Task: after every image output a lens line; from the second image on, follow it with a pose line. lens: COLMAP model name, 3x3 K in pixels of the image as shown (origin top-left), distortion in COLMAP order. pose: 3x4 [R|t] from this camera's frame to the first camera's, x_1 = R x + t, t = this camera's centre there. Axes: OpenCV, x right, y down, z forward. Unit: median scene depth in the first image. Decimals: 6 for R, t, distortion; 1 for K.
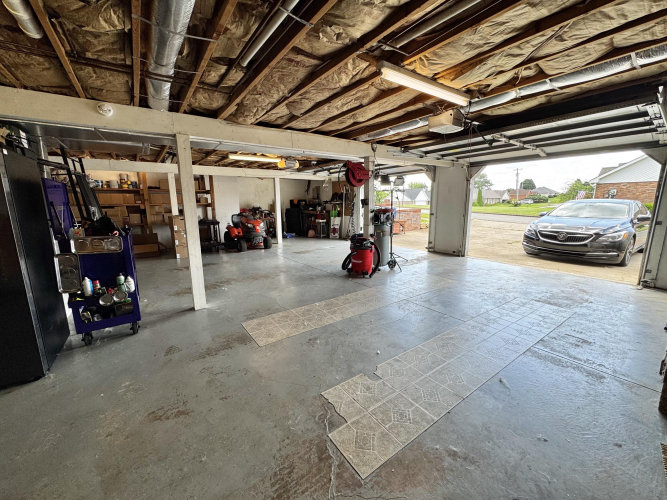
lens RADIAL K [[267.6, 0, 334.4], [0, 267.6, 250.2], [0, 0, 1]] dist [0.004082, -0.001412]
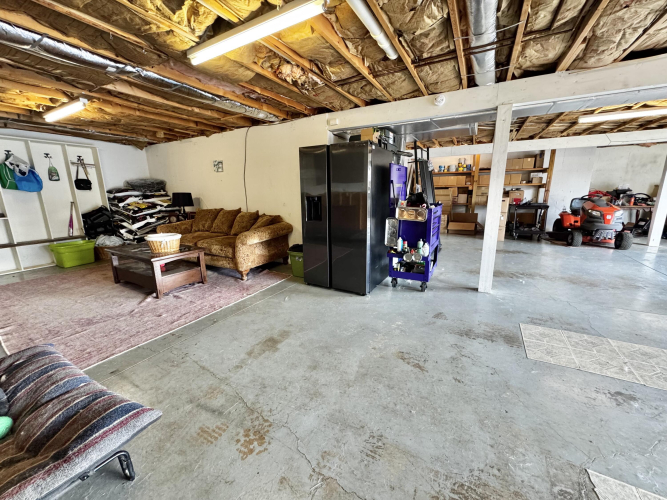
lens RADIAL K [[267.6, 0, 333.0], [0, 267.6, 249.9], [0, 0, 1]] dist [0.004082, -0.001412]
pose [[0.429658, 0.200246, -0.880509, 0.100744], [-0.150711, 0.977327, 0.148722, 0.011965], [0.890326, 0.068803, 0.450096, 0.089224]]
